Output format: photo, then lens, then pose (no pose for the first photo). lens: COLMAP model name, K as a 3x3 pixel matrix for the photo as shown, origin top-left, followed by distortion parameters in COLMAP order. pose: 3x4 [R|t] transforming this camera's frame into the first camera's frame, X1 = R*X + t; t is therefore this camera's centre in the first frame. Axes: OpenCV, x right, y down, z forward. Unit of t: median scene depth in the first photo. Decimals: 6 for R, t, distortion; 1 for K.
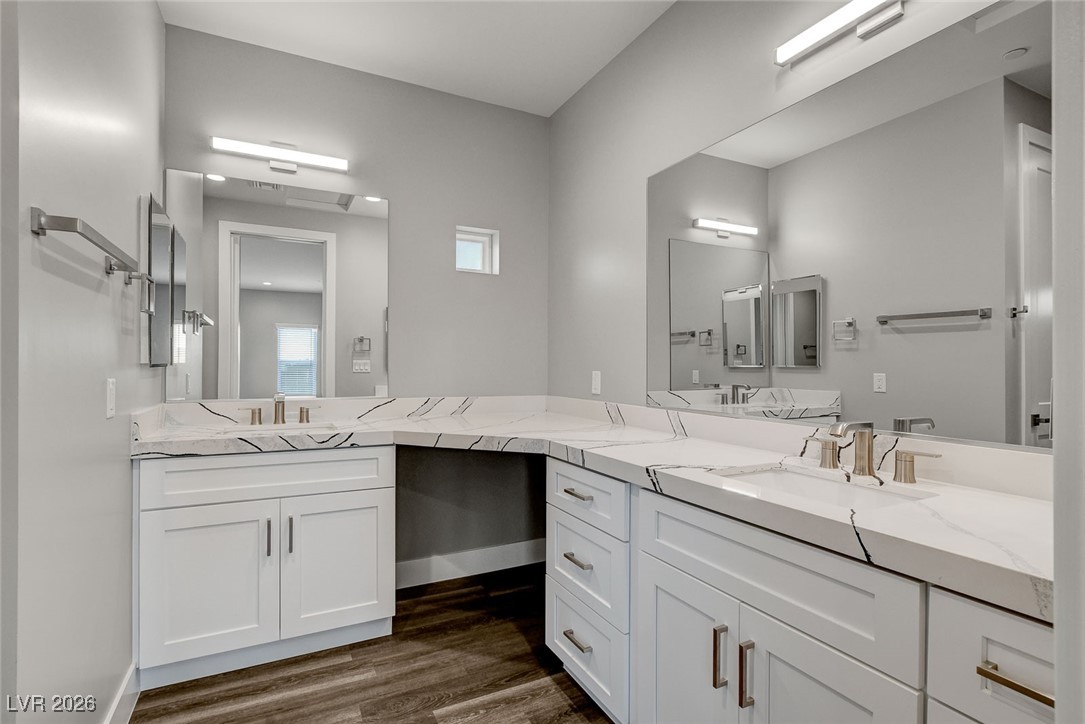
lens RADIAL K [[526.6, 0, 540.2], [0, 526.6, 369.5], [0, 0, 1]] dist [-0.015610, 0.001705]
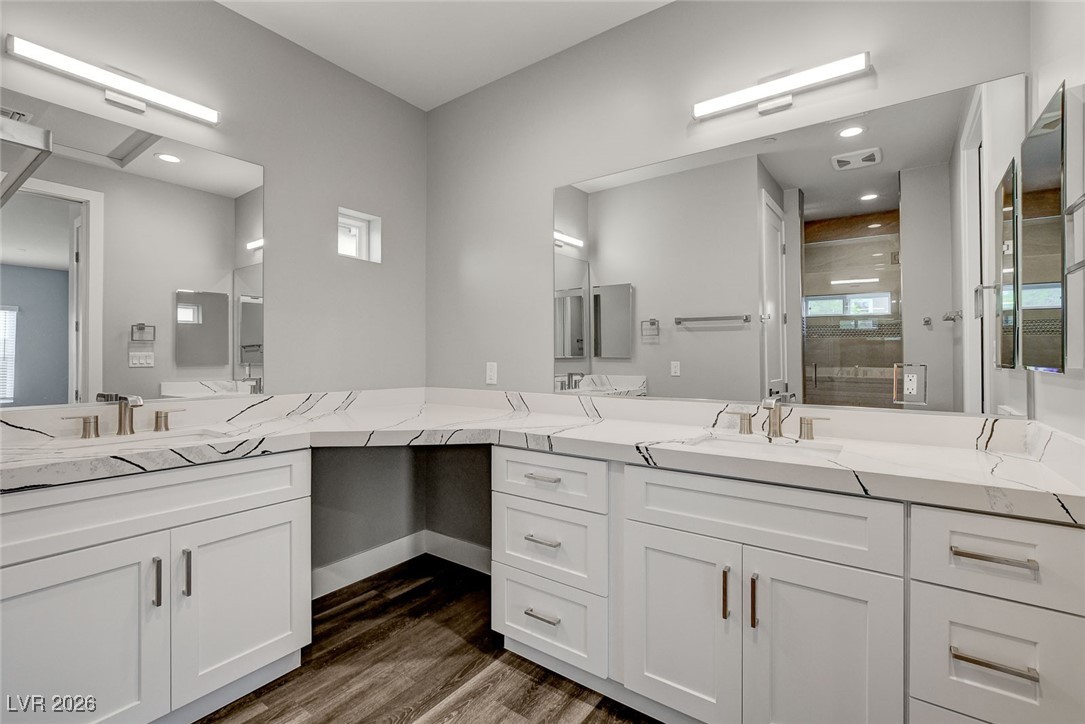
lens RADIAL K [[490.4, 0, 540.4], [0, 490.4, 356.1], [0, 0, 1]] dist [-0.015214, 0.000743]
pose [[0.888083, -0.003824, 0.459668, -0.326181], [0.007967, 0.999943, -0.007074, -0.001701], [-0.459615, 0.009944, 0.888063, 0.101320]]
